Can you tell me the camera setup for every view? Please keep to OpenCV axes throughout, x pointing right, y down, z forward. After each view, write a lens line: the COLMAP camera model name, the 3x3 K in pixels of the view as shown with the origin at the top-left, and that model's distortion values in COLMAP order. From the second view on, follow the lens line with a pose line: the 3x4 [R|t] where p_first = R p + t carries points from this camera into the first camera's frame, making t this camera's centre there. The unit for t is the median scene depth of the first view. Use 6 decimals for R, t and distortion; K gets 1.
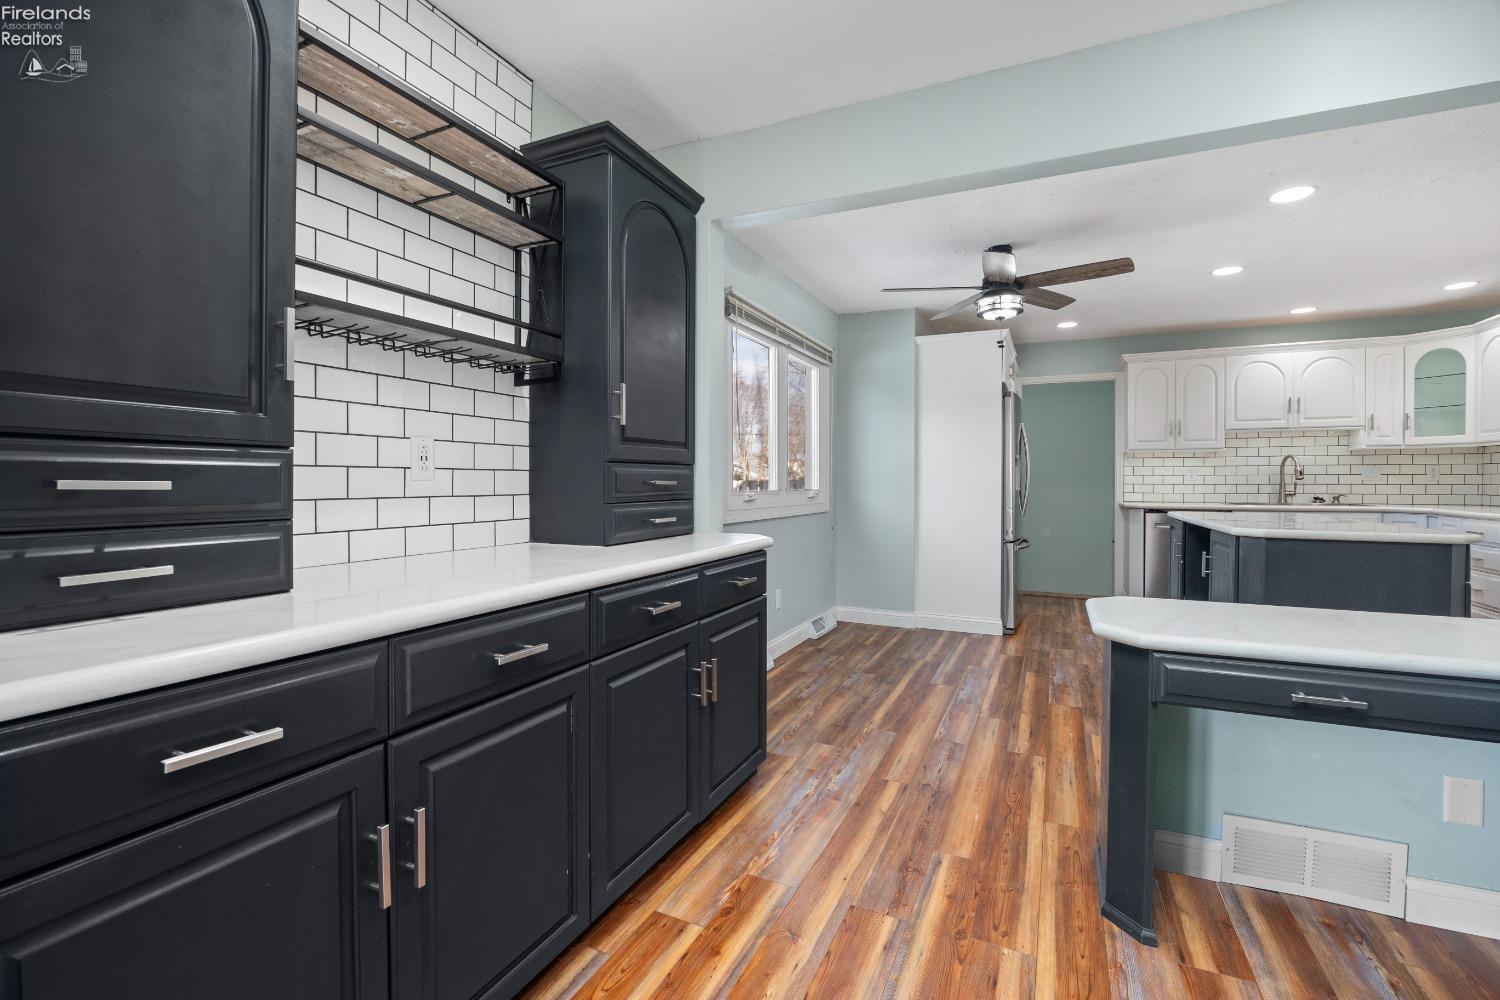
lens RADIAL K [[656.1, 0, 719.9], [0, 656.1, 495.7], [0, 0, 1]] dist [-0.017393, 0.000373]
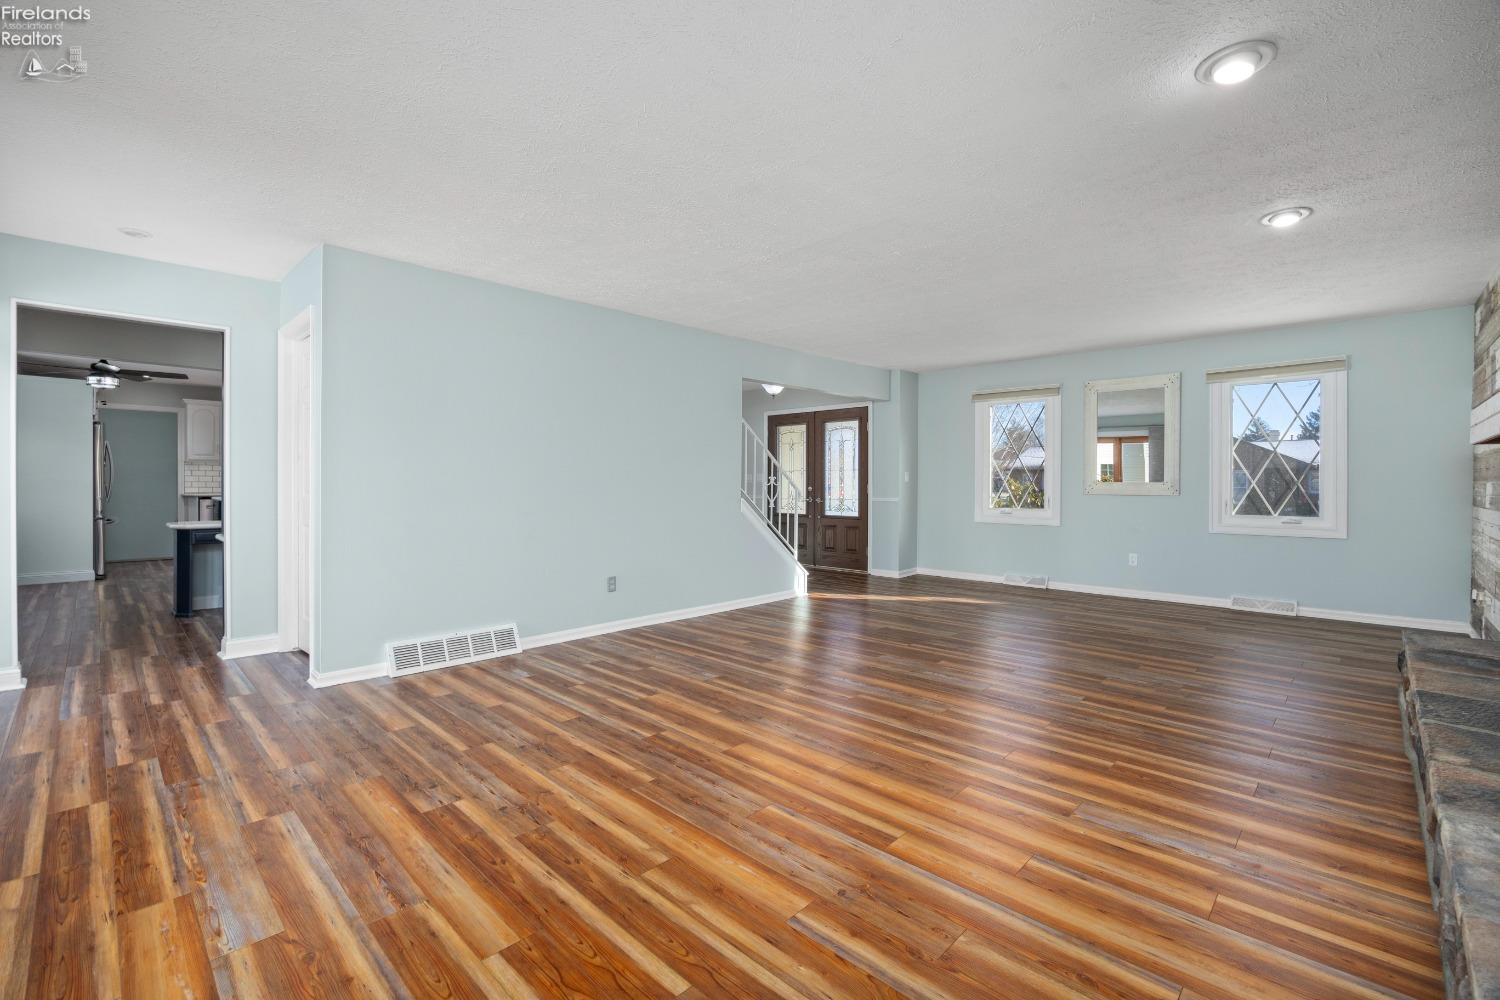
lens RADIAL K [[656.1, 0, 761.6], [0, 656.1, 499.1], [0, 0, 1]] dist [-0.017393, 0.000373]
pose [[0.291332, -0.023722, 0.956328, -0.586796], [0.015822, 0.999675, 0.019978, 0.018743], [-0.956491, 0.009311, 0.291612, -0.983103]]
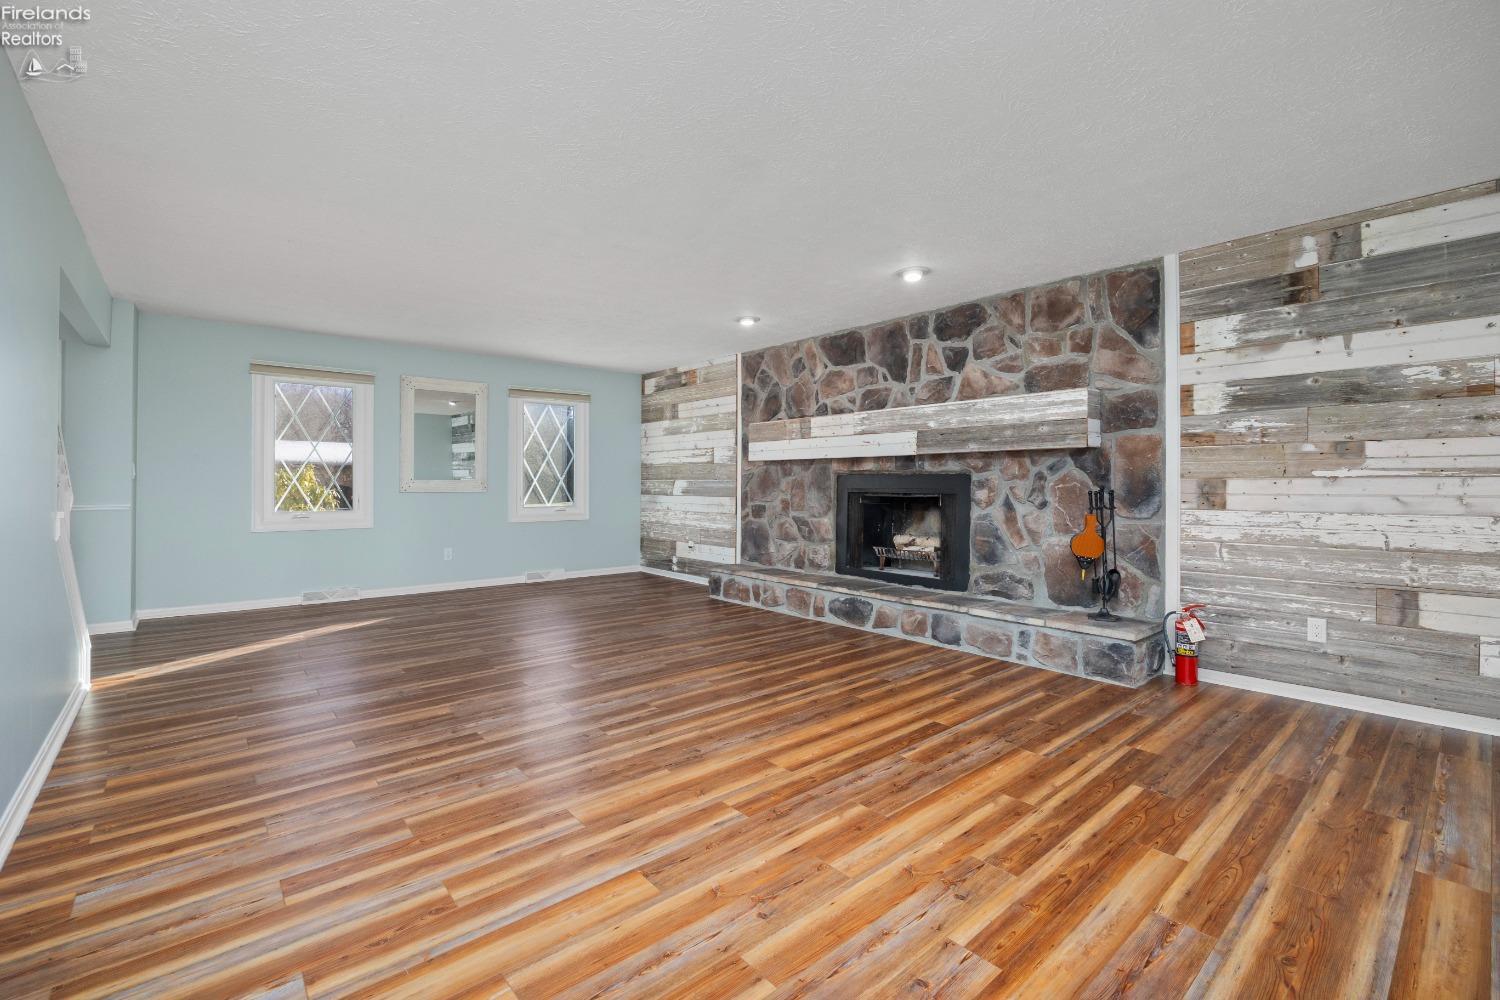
lens RADIAL K [[656.1, 0, 750.9], [0, 656.1, 471.5], [0, 0, 1]] dist [-0.017393, 0.000373]
pose [[-0.927565, 0.004487, 0.373635, -0.205571], [0.005280, 0.999985, 0.001098, 0.006954], [-0.373625, 0.002991, -0.927575, -0.244617]]
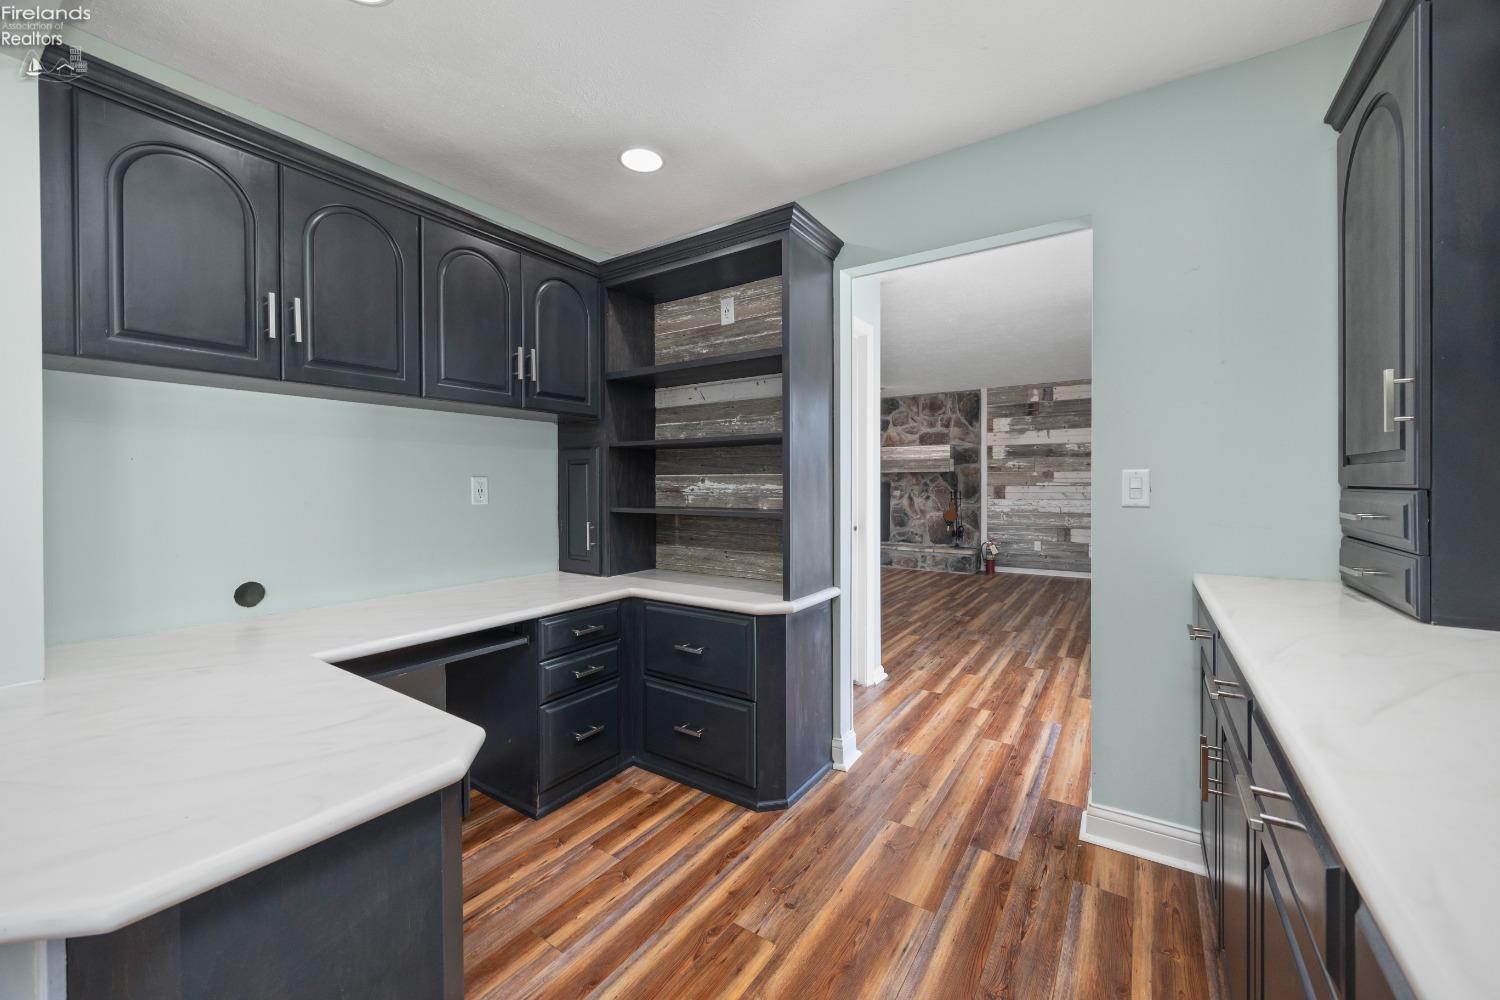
lens RADIAL K [[574.8, 0, 750.2], [0, 574.8, 477.3], [0, 0, 1]] dist [-0.004981, 0.000214]
pose [[-0.992531, 0.002487, 0.121969, 0.085075], [0.003892, 0.999929, 0.011281, -0.027171], [-0.121932, 0.011671, -0.992470, 0.552825]]
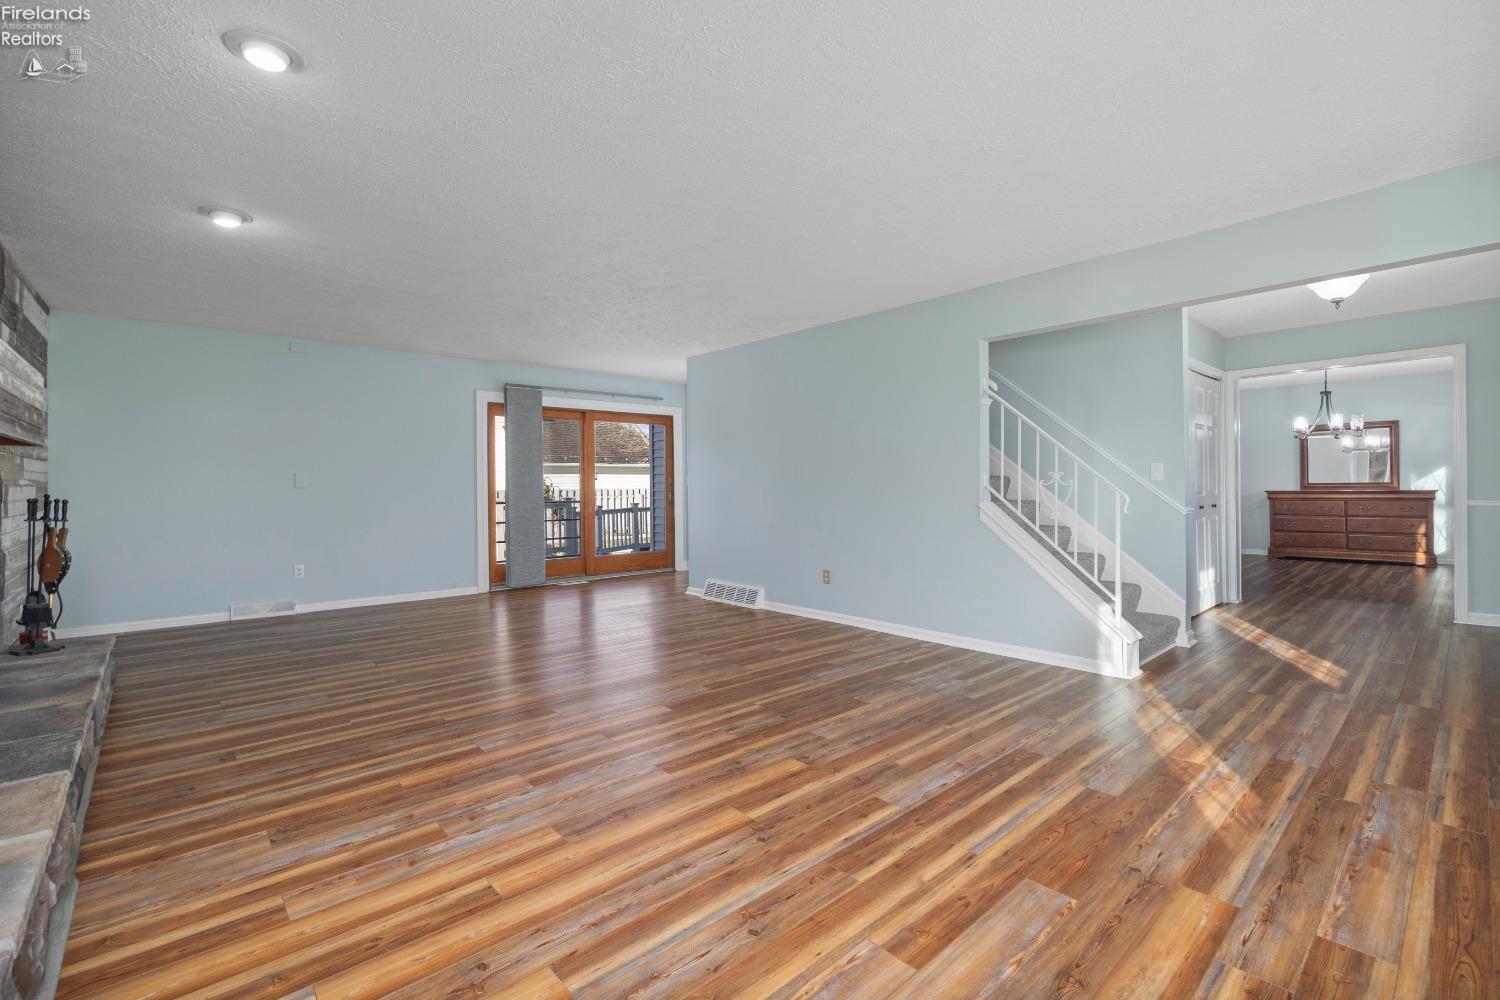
lens RADIAL K [[656.1, 0, 756.7], [0, 656.1, 486.7], [0, 0, 1]] dist [-0.017393, 0.000373]
pose [[0.936689, -0.004775, -0.350130, 0.680930], [-0.001136, 0.999860, -0.016675, 0.032078], [0.350161, 0.016017, 0.936553, -1.603788]]
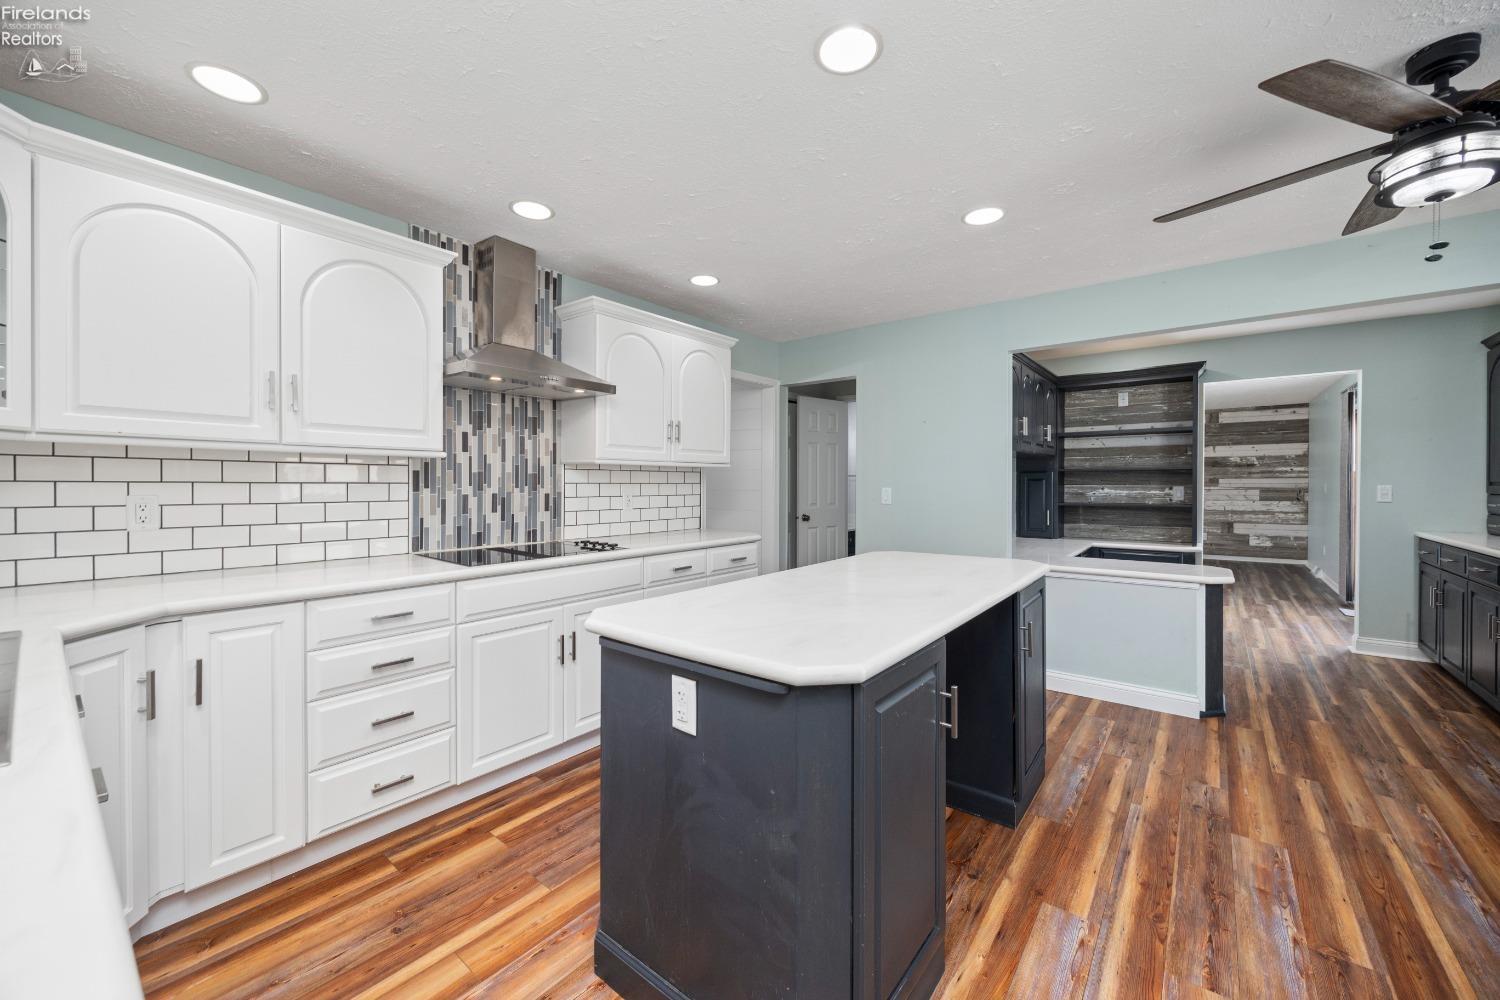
lens RADIAL K [[574.8, 0, 742.5], [0, 574.8, 485.8], [0, 0, 1]] dist [-0.004981, 0.000214]
pose [[-0.977761, 0.000709, 0.209719, 0.678082], [0.005860, 0.999696, 0.023942, -0.054724], [-0.209638, 0.024639, -0.977469, 1.227921]]
